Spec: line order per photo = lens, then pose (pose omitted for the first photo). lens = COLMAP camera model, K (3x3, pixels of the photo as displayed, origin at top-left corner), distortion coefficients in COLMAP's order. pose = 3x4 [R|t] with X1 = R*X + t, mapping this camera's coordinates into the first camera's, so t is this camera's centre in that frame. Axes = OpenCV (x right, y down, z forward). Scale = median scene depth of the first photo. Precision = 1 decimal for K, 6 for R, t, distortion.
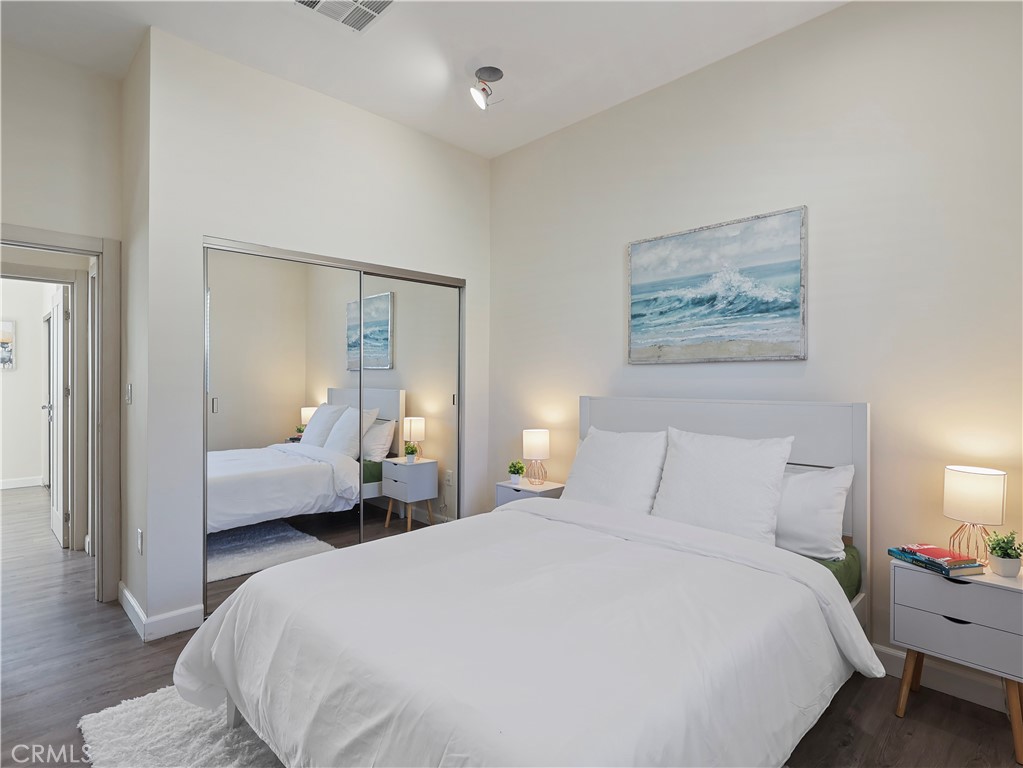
lens RADIAL K [[539.6, 0, 507.4], [0, 539.6, 378.0], [0, 0, 1]] dist [-0.003184, 0.003971]
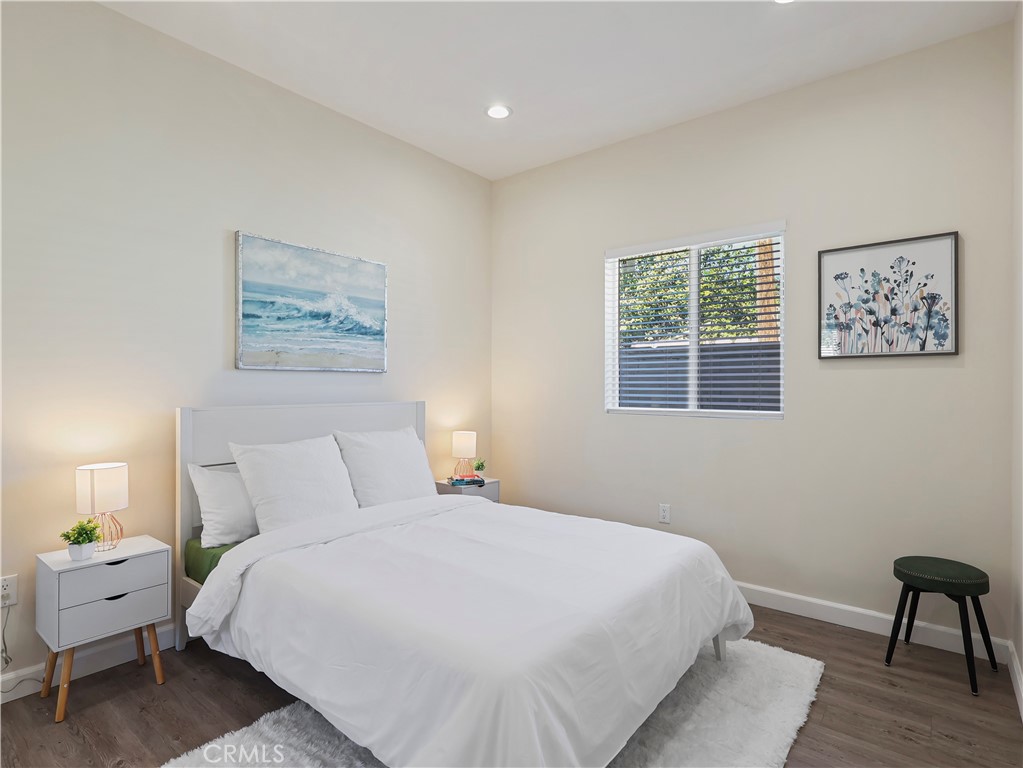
lens RADIAL K [[539.6, 0, 507.5], [0, 539.6, 390.1], [0, 0, 1]] dist [-0.003184, 0.003971]
pose [[-0.127988, -0.016100, 0.991645, -0.775560], [-0.014655, 0.999790, 0.014341, -0.010408], [-0.991667, -0.012697, -0.128197, 0.739620]]
